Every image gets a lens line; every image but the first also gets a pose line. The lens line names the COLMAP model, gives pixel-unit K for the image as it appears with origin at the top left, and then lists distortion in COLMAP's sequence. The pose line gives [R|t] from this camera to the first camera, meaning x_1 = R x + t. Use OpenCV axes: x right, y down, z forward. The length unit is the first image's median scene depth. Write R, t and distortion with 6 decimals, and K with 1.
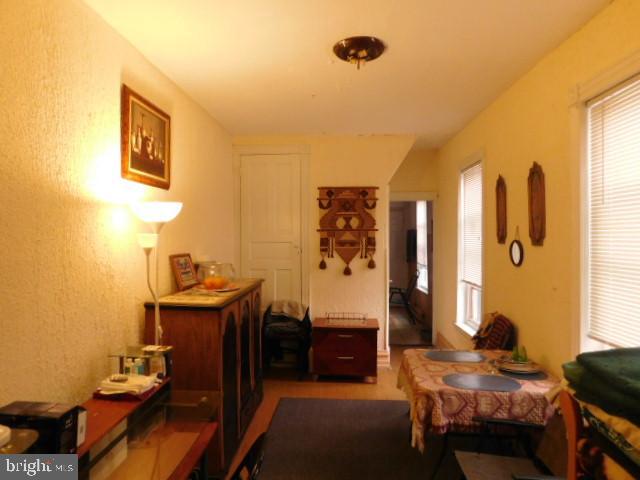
lens RADIAL K [[418.6, 0, 320.4], [0, 418.6, 238.0], [0, 0, 1]] dist [-0.048022, 0.012120]
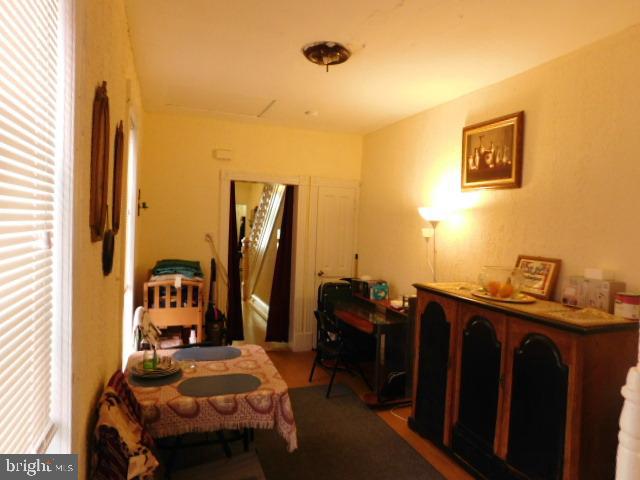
lens RADIAL K [[418.6, 0, 320.4], [0, 418.6, 237.4], [0, 0, 1]] dist [-0.048022, 0.012120]
pose [[-0.917367, -0.017426, -0.397661, 0.512387], [-0.039430, 0.998106, 0.047223, -0.029829], [0.396085, 0.059000, -0.916316, 1.947782]]
